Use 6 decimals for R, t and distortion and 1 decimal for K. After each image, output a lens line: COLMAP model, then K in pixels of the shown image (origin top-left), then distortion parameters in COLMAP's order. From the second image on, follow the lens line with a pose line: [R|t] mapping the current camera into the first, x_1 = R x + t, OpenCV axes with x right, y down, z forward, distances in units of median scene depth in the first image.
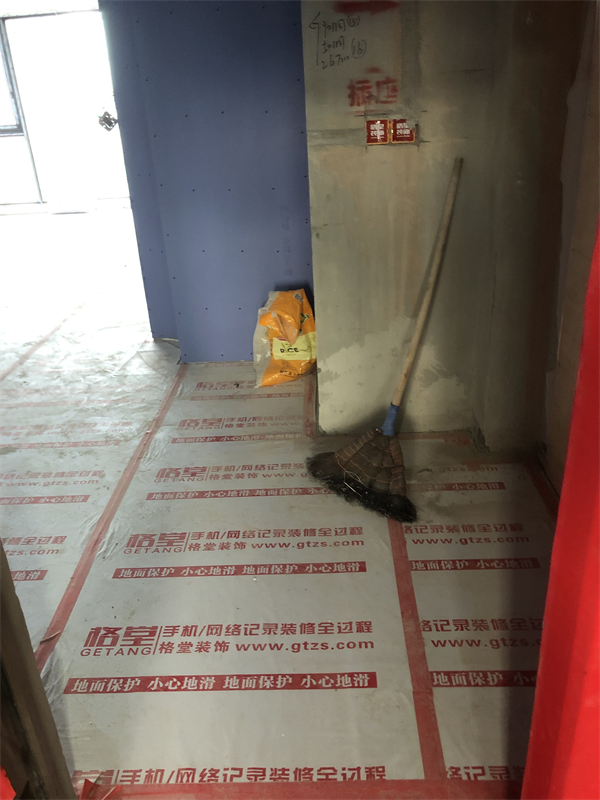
lens RADIAL K [[658.5, 0, 302.5], [0, 658.5, 399.2], [0, 0, 1]] dist [0.008653, 0.004487]
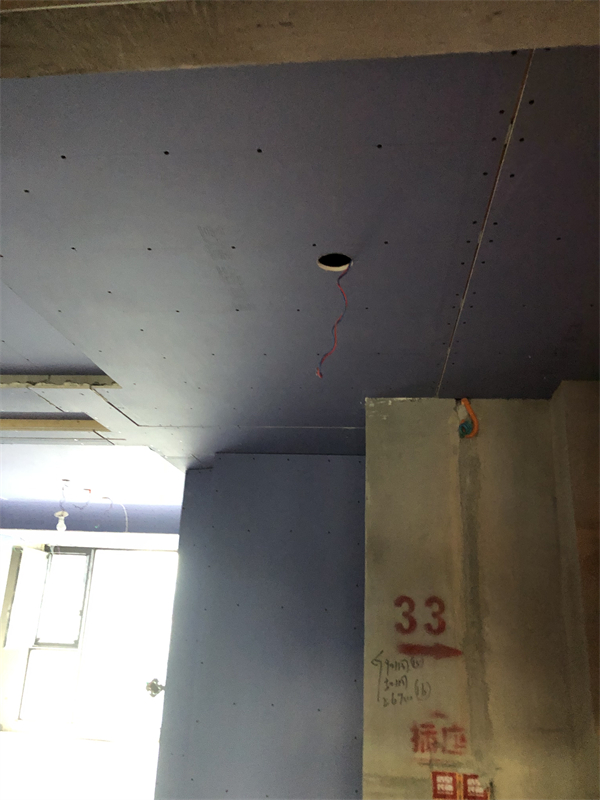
lens RADIAL K [[658.5, 0, 298.7], [0, 658.5, 399.7], [0, 0, 1]] dist [0.008653, 0.004487]
pose [[0.993001, 0.062129, -0.100442, -0.022193], [-0.114128, 0.723599, -0.680720, -0.161899], [0.030387, 0.687419, 0.725625, 0.014327]]
